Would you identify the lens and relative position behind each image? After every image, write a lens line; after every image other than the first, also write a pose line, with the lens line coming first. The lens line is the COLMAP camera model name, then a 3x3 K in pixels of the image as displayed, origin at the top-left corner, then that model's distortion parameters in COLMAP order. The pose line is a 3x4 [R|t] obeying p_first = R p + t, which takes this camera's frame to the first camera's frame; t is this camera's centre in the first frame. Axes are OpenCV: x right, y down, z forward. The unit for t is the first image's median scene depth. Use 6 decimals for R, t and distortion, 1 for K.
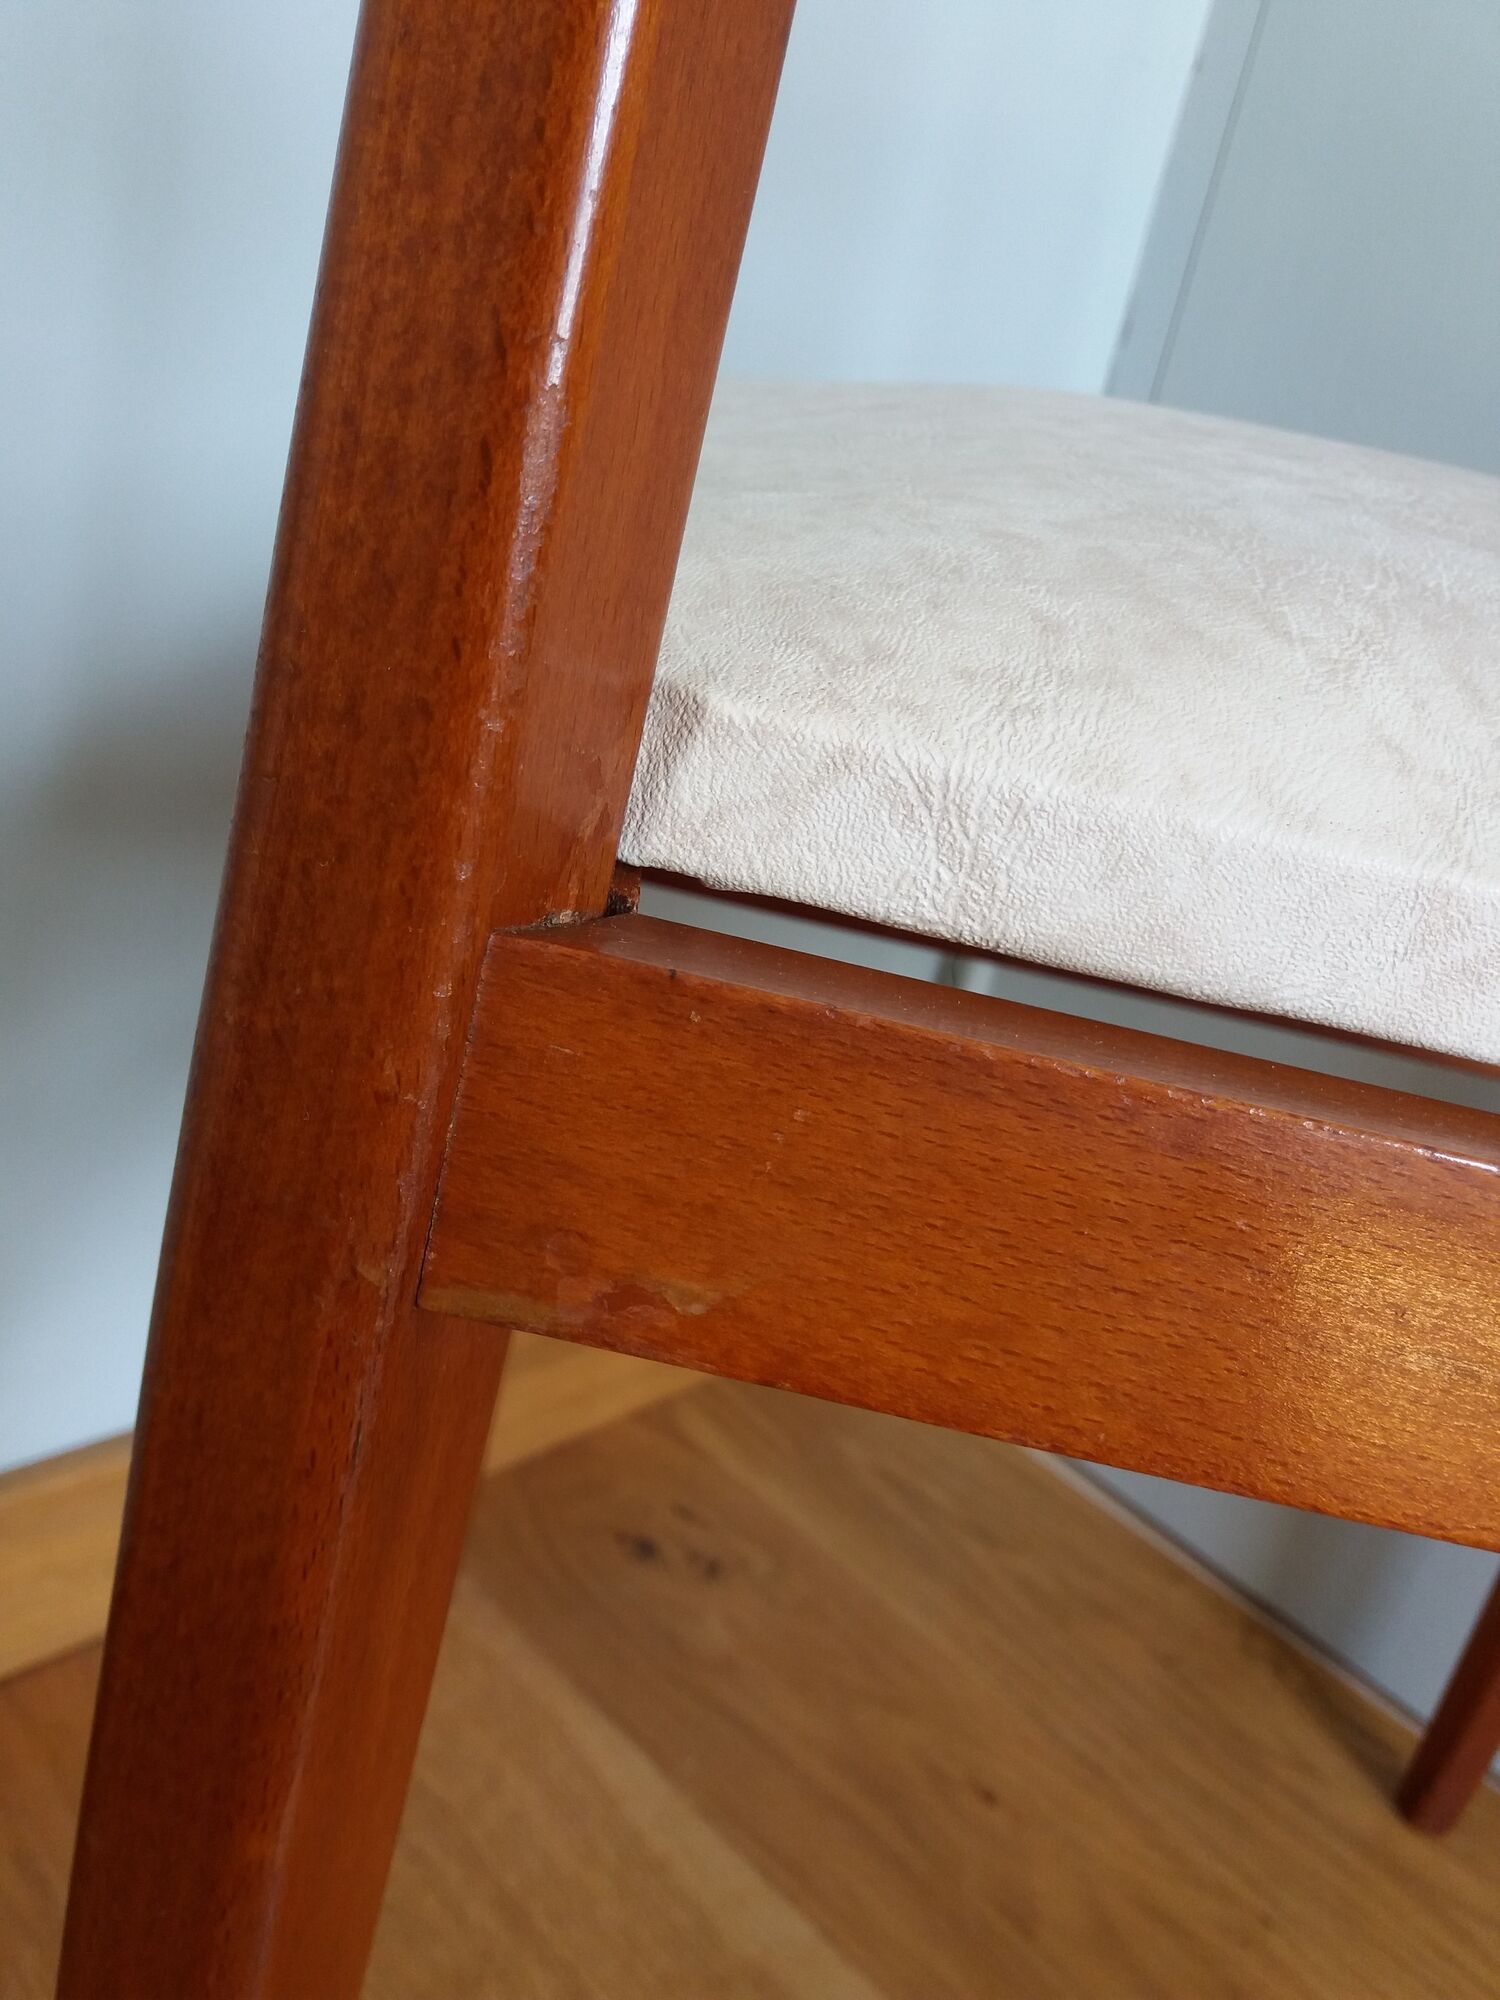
lens RADIAL K [[1634.1, 0, 750.0], [0, 1634.1, 1000.0], [0, 0, 1]] dist [0.059637, -0.067519]
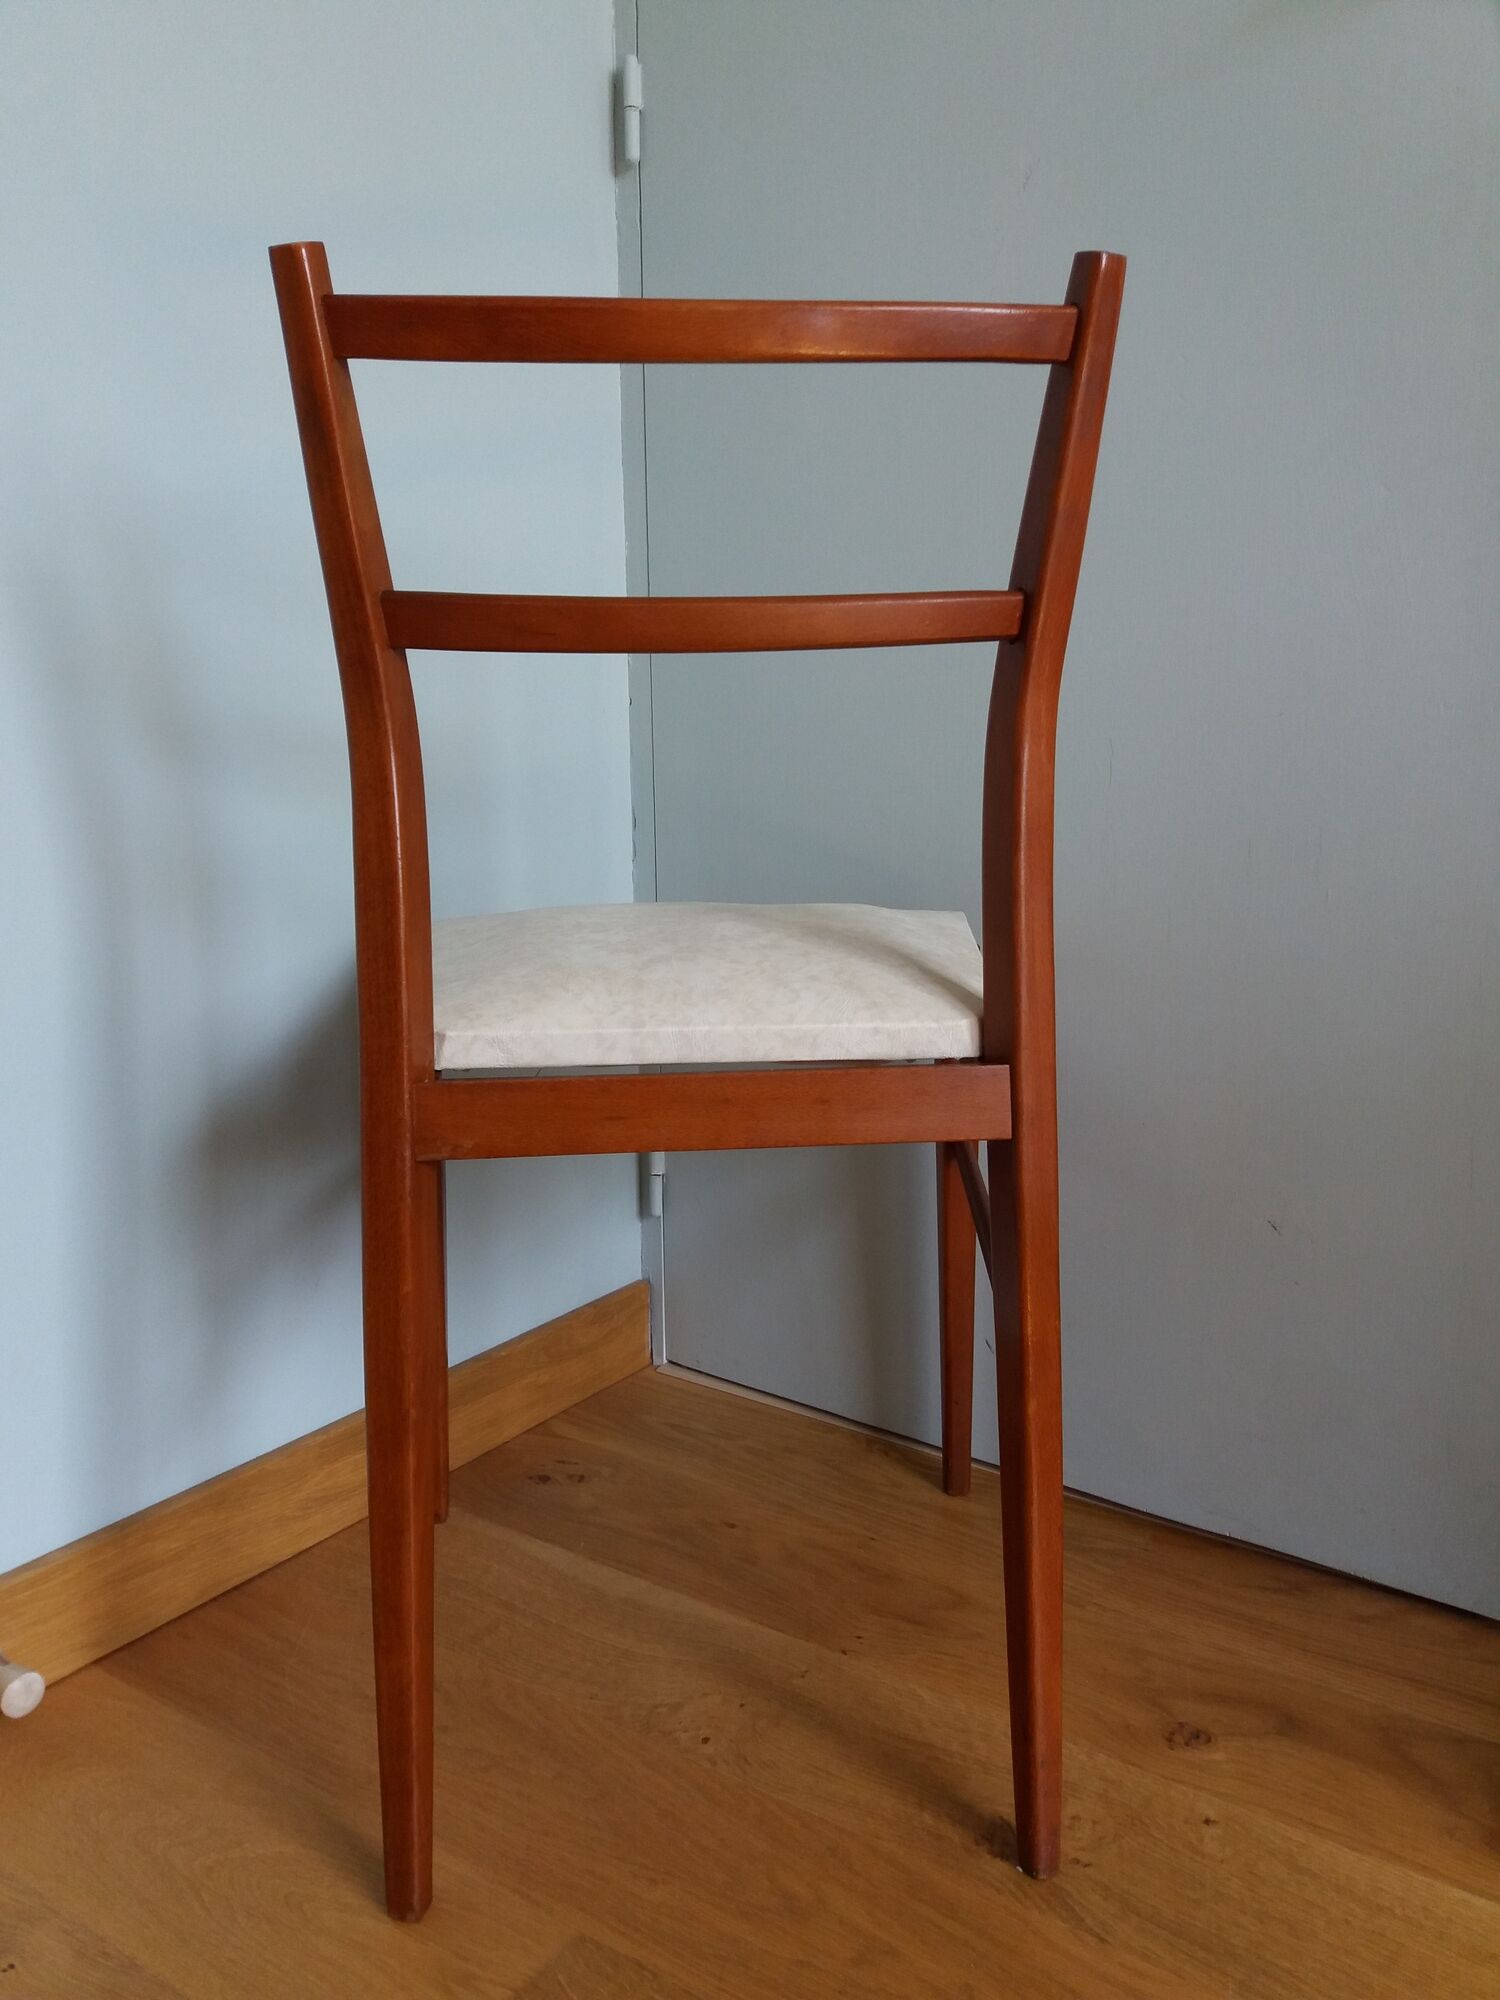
lens RADIAL K [[1634.1, 0, 750.0], [0, 1634.1, 1000.0], [0, 0, 1]] dist [0.059637, -0.067519]
pose [[0.962957, -0.242447, 0.118036, 0.090186], [0.260655, 0.949046, -0.177115, 0.251270], [-0.069080, 0.201321, 0.977086, -1.175896]]
